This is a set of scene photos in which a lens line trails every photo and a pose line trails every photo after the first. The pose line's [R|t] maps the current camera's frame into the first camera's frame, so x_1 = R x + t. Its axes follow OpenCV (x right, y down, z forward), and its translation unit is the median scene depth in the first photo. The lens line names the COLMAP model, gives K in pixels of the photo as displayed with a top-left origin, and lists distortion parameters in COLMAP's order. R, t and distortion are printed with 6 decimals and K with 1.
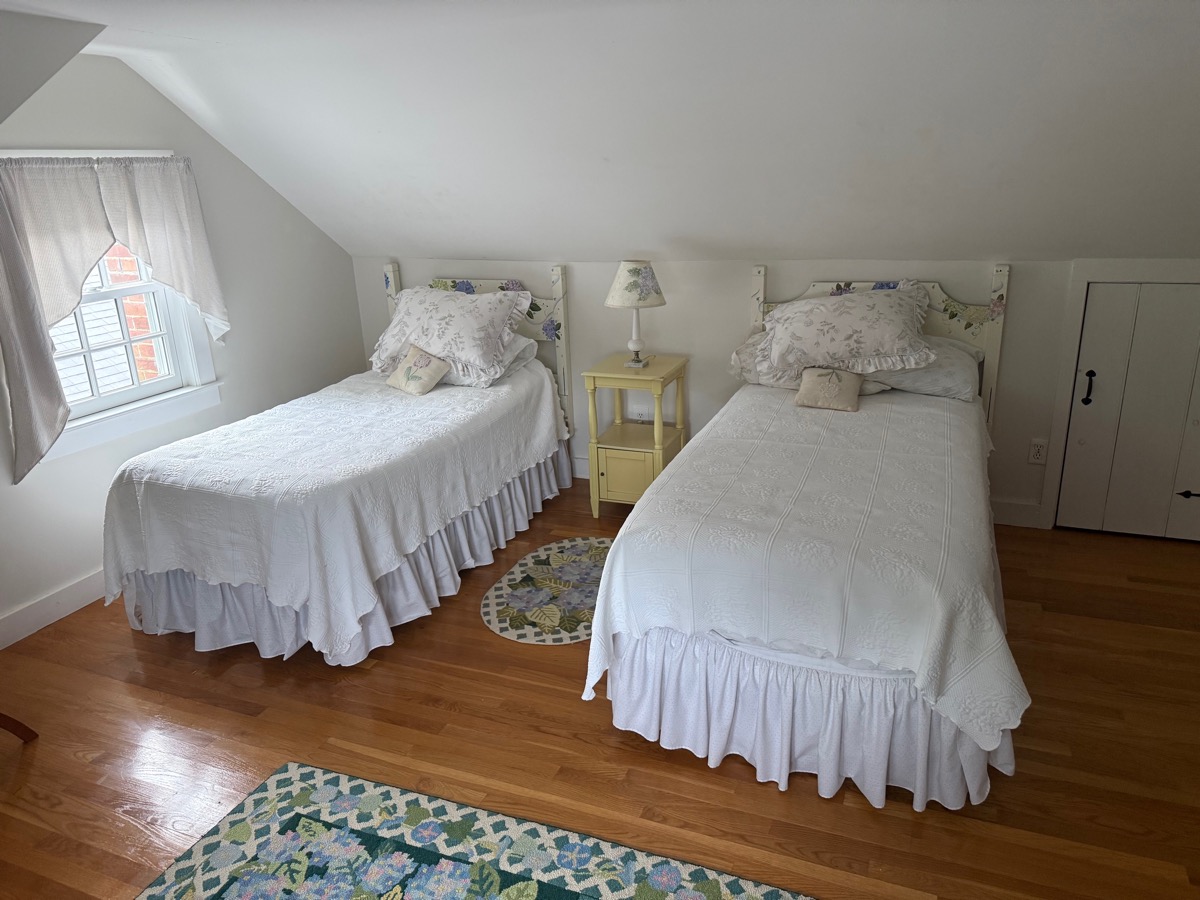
lens RADIAL K [[848.5, 0, 600.0], [0, 848.5, 450.0], [0, 0, 1]] dist [-0.008961, -0.000803]
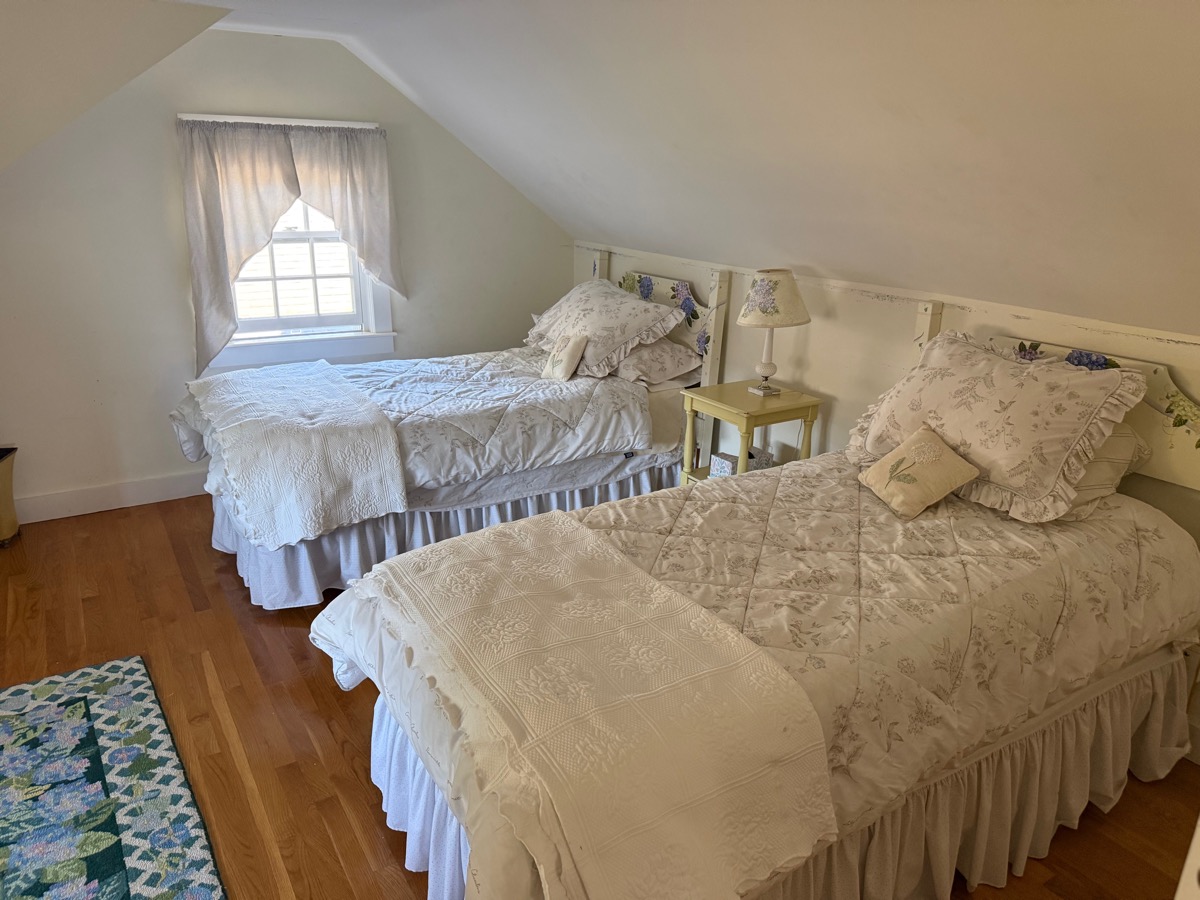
lens RADIAL K [[856.1, 0, 600.0], [0, 856.1, 450.0], [0, 0, 1]] dist [0.028997, -0.024108]
pose [[0.823037, 0.233480, -0.517781, 0.731854], [-0.235452, 0.969838, 0.063061, -0.126080], [0.516887, 0.070011, 0.853186, 0.341251]]
